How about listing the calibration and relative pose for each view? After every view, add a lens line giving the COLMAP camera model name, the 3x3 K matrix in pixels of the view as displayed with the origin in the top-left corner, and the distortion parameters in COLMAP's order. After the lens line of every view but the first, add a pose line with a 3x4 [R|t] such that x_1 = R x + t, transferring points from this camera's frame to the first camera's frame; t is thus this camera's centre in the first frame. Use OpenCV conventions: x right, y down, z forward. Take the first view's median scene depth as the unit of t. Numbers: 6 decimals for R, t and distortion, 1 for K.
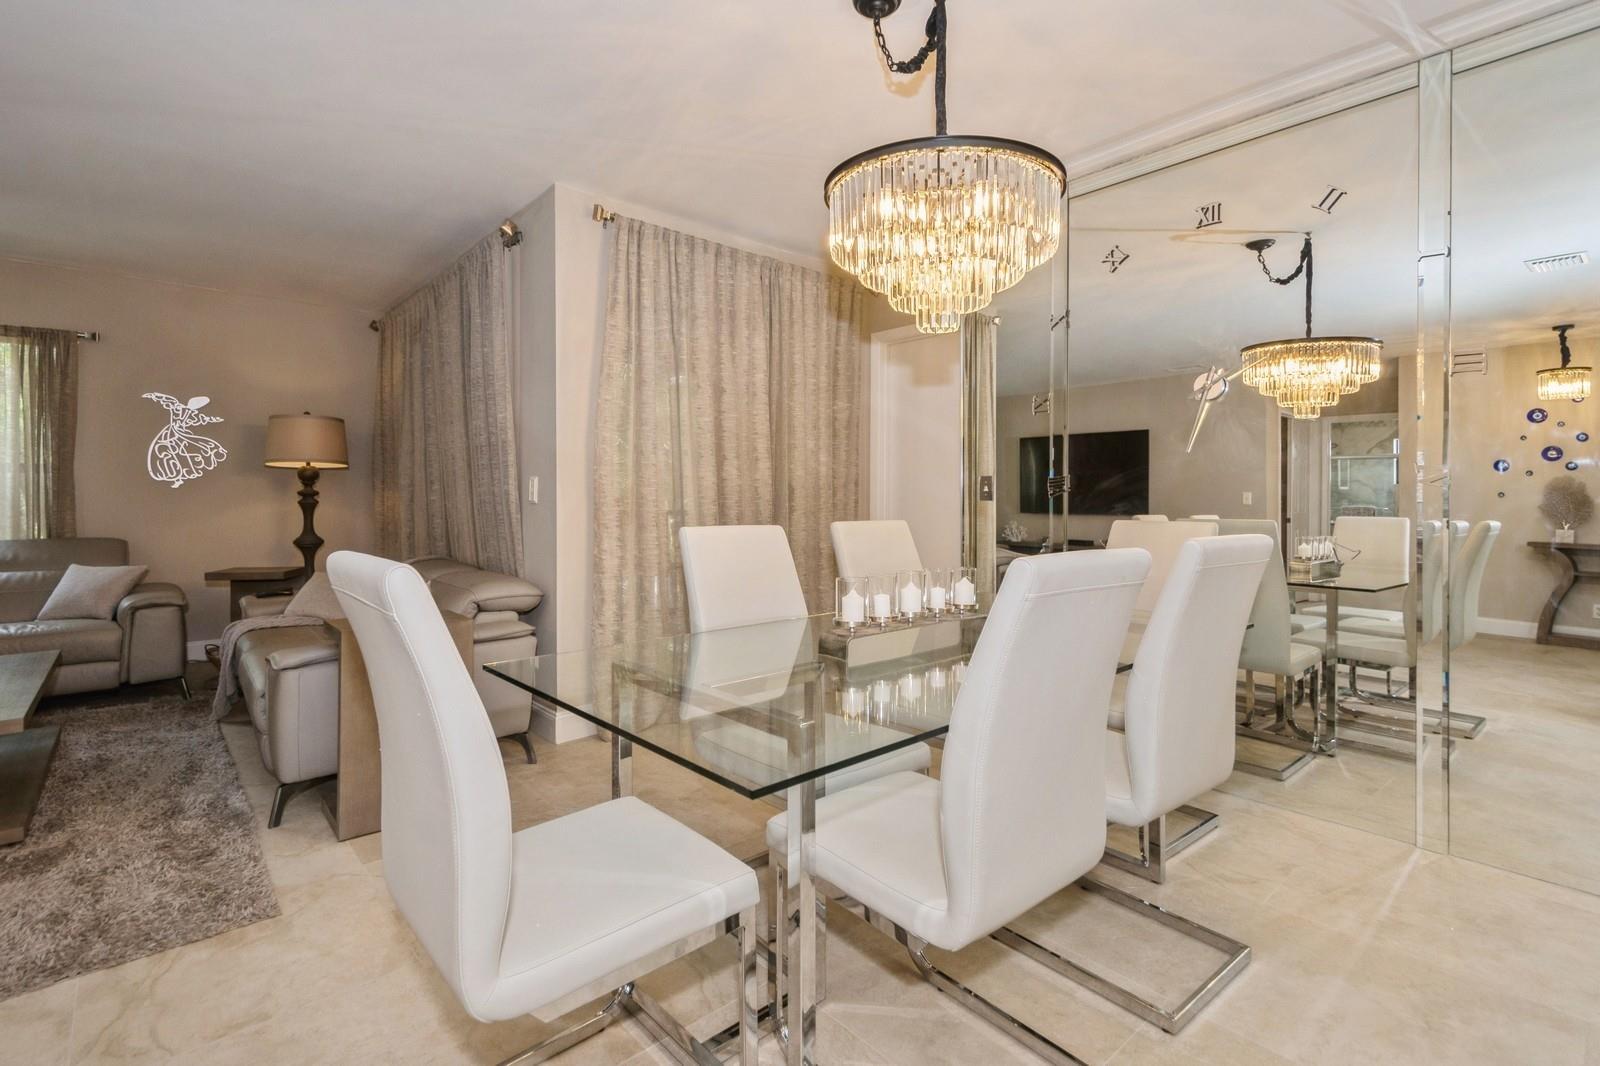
lens RADIAL K [[731.9, 0, 806.4], [0, 731.9, 498.9], [0, 0, 1]] dist [-0.001160, -0.000309]
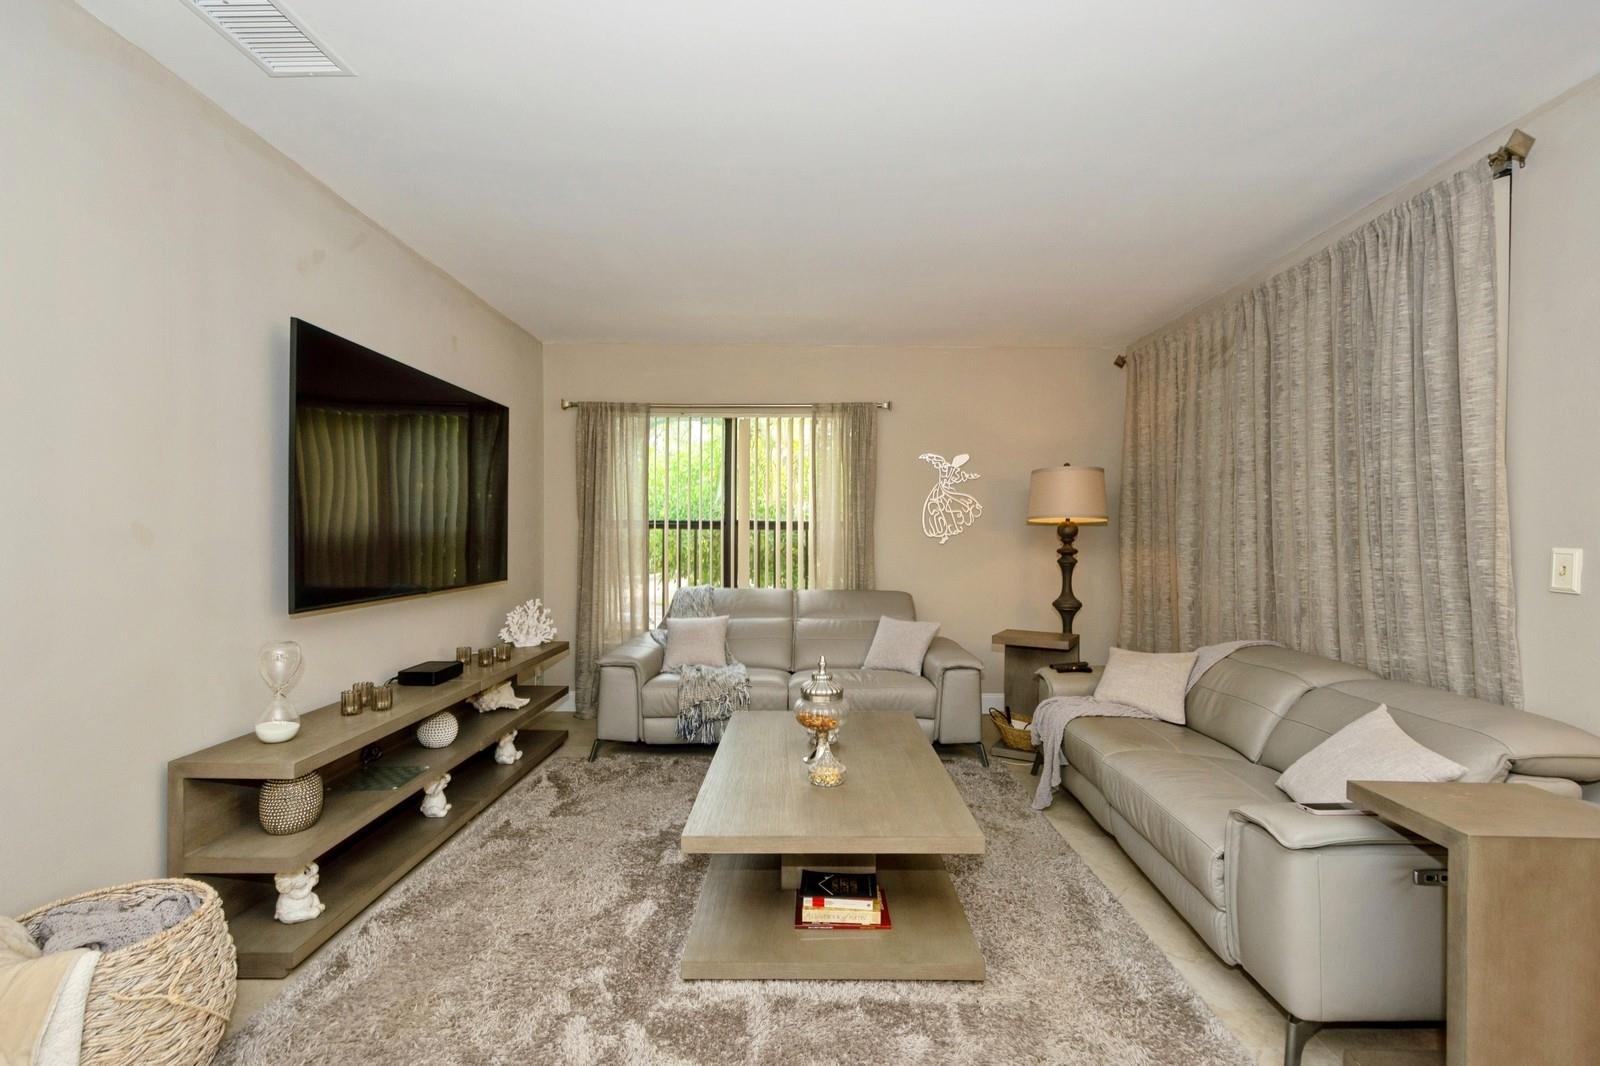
lens RADIAL K [[731.9, 0, 798.1], [0, 731.9, 530.7], [0, 0, 1]] dist [-0.001160, -0.000309]
pose [[0.733238, 0.001432, -0.679971, -0.310666], [-0.009023, 0.999930, -0.007623, -0.024264], [0.679913, 0.011725, 0.733199, 0.101951]]
